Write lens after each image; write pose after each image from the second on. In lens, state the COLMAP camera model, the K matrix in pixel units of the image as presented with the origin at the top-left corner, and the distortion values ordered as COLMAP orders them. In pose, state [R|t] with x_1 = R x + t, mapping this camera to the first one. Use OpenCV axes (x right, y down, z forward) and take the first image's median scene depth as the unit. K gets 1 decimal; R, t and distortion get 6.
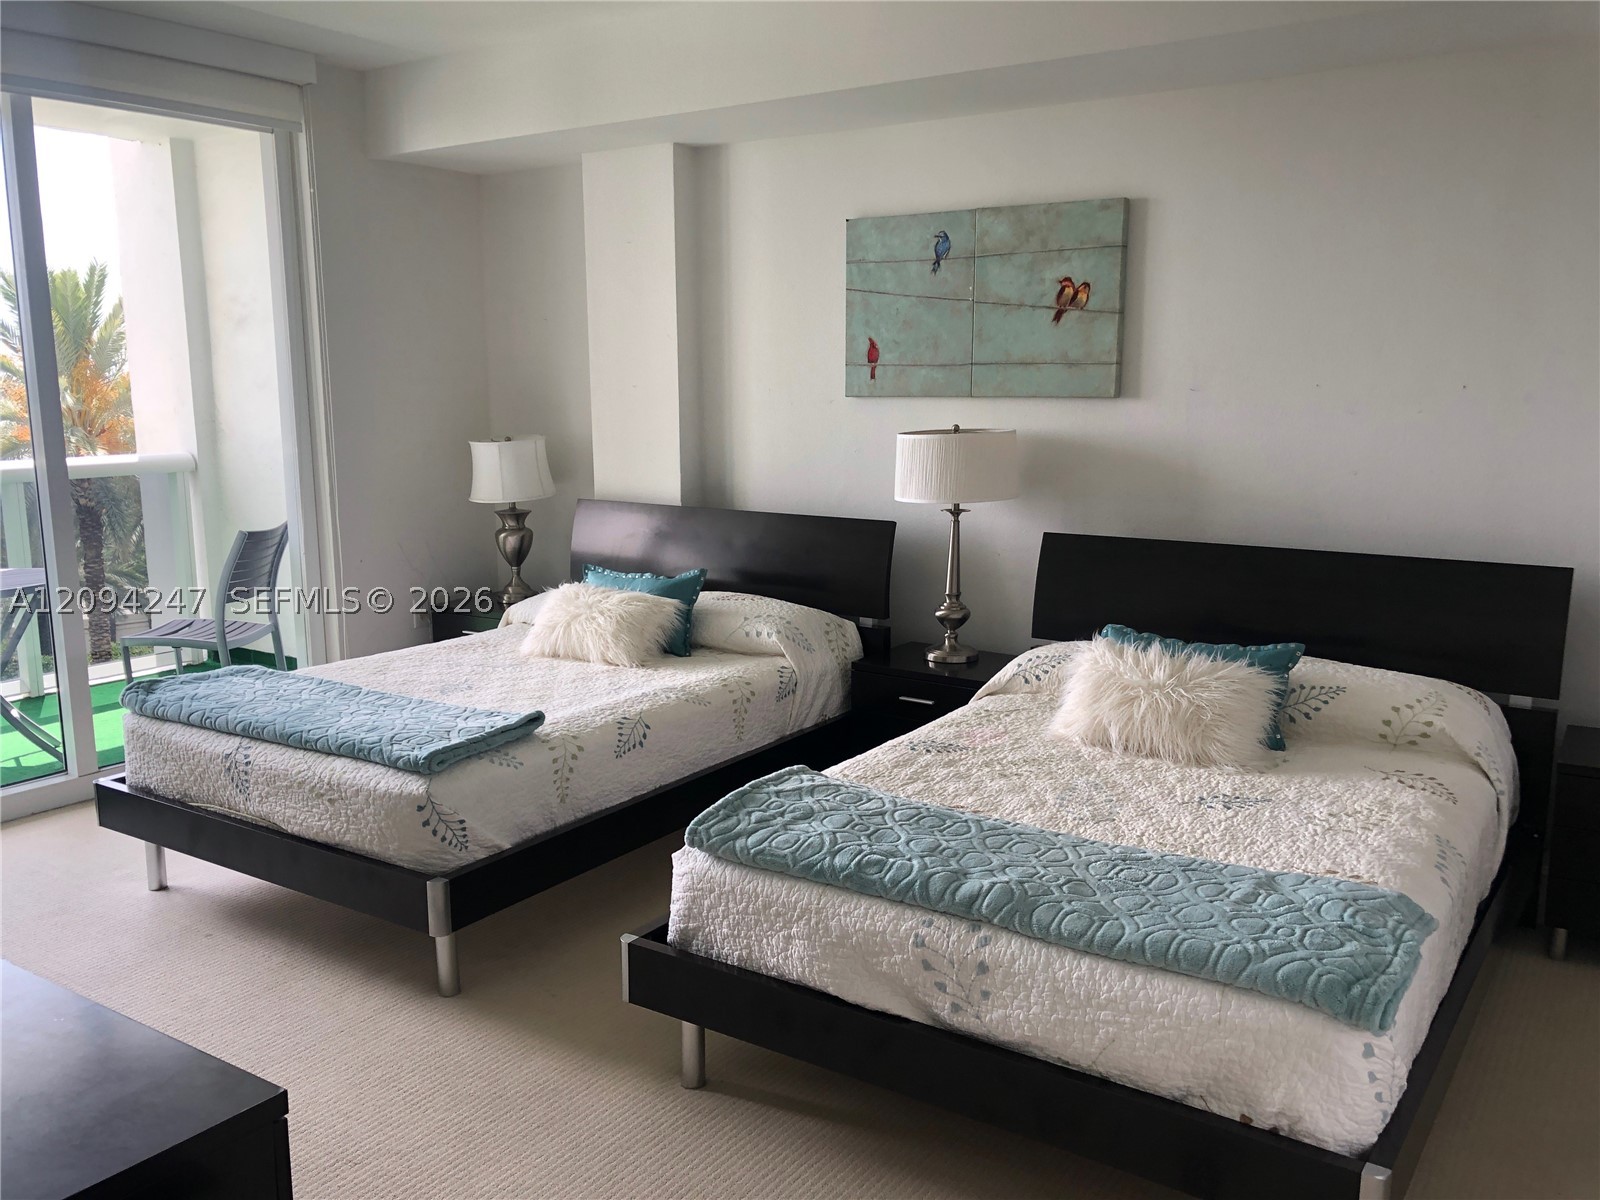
lens RADIAL K [[1318.9, 0, 808.6], [0, 1318.9, 616.1], [0, 0, 1]] dist [0.029274, -0.012016]
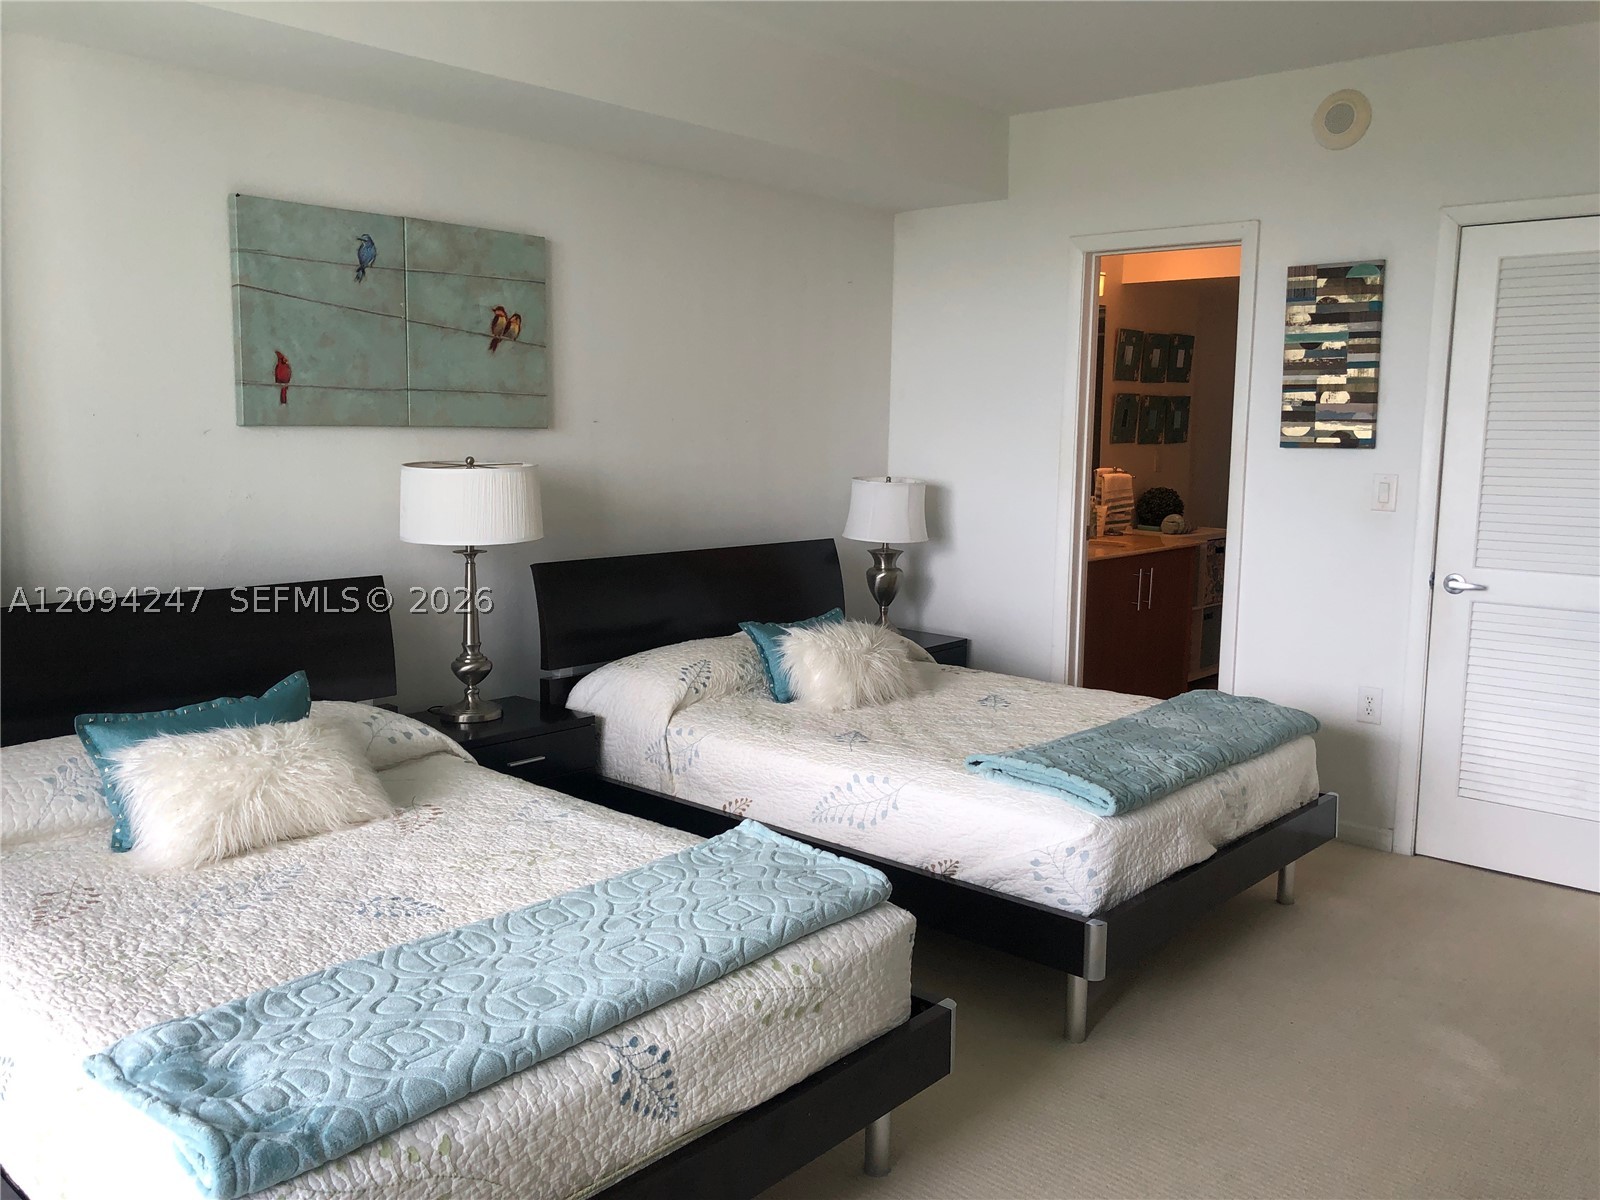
lens RADIAL K [[1318.9, 0, 807.6], [0, 1318.9, 587.6], [0, 0, 1]] dist [0.029274, -0.012016]
pose [[0.130940, -0.122680, 0.983770, -0.757518], [0.160275, 0.981880, 0.101112, -0.110805], [-0.978349, 0.144434, 0.148230, 0.645920]]
